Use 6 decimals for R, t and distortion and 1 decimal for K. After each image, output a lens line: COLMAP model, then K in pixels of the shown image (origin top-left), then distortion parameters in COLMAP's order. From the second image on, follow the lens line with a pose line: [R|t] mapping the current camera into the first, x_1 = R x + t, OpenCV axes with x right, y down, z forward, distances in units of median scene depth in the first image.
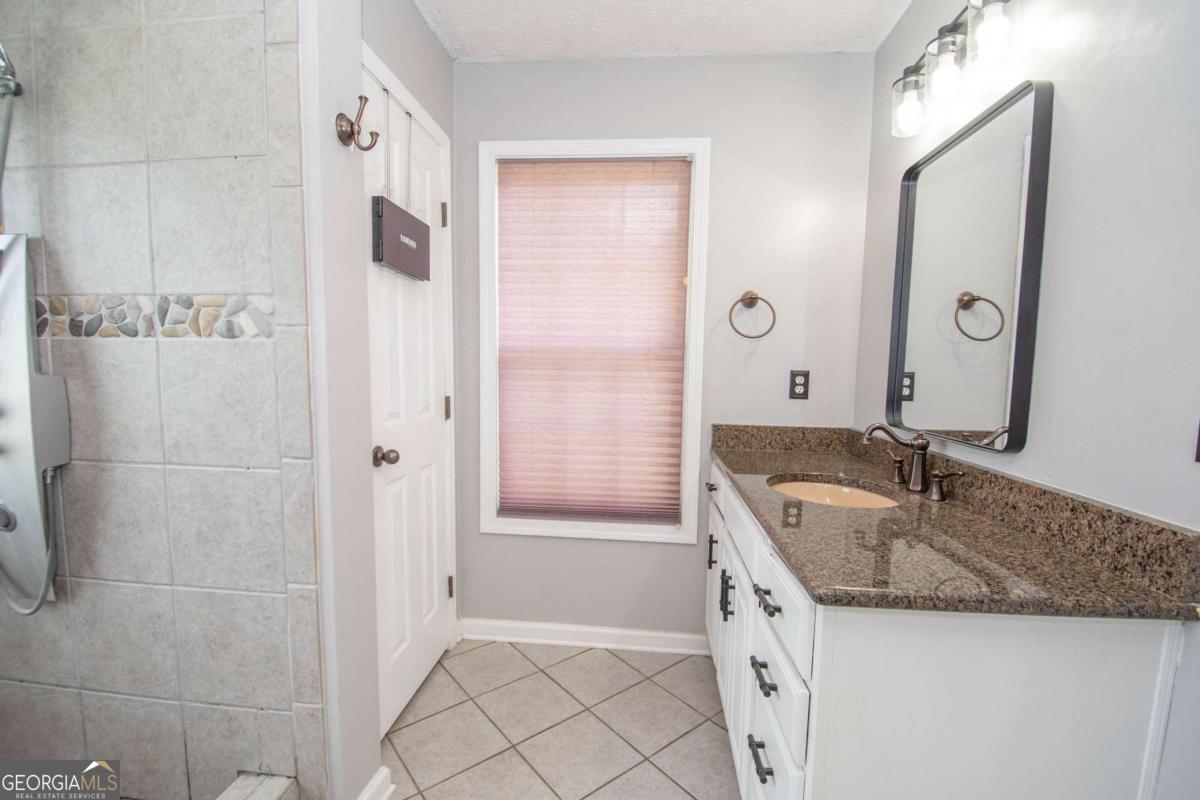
lens RADIAL K [[518.4, 0, 603.8], [0, 518.4, 415.4], [0, 0, 1]] dist [0.008853, -0.018227]
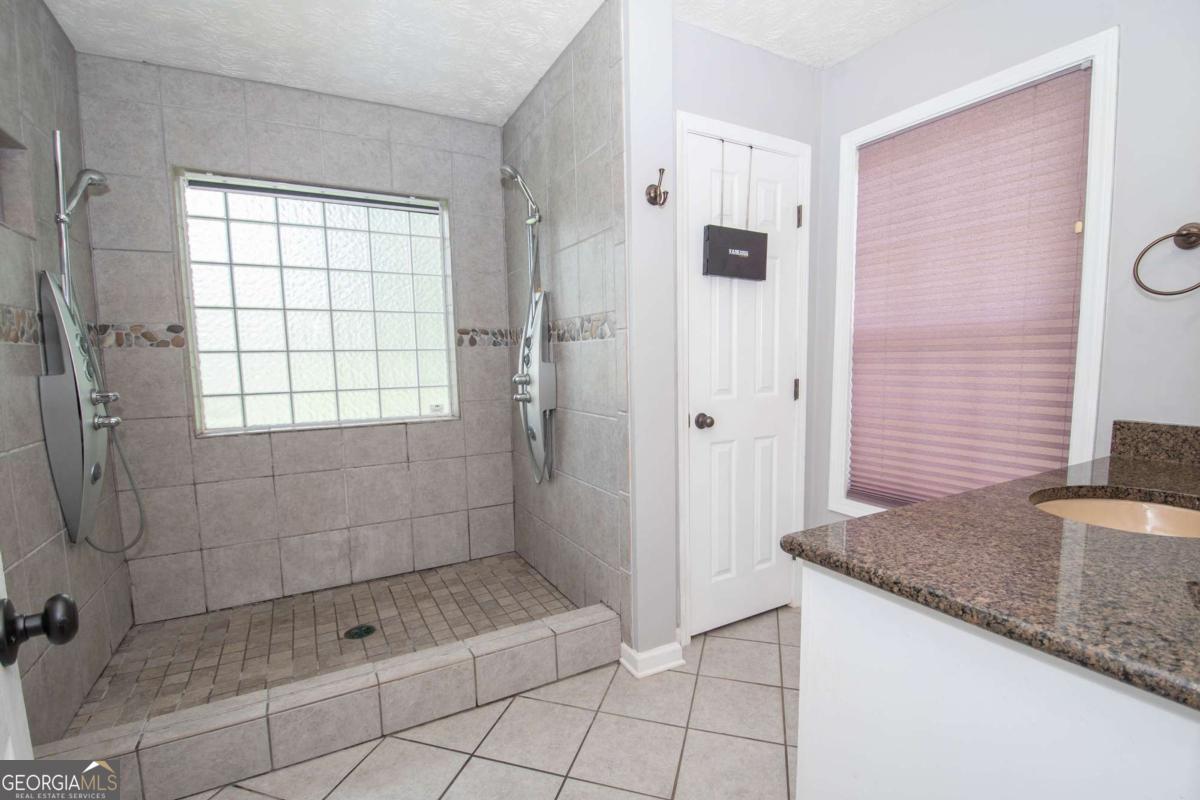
lens RADIAL K [[524.7, 0, 603.9], [0, 524.7, 413.2], [0, 0, 1]] dist [0.009712, -0.019131]
pose [[0.575149, 0.059624, -0.815873, 0.638373], [-0.051753, 0.997995, 0.036450, 0.028176], [0.816410, 0.021259, 0.577081, 0.016765]]
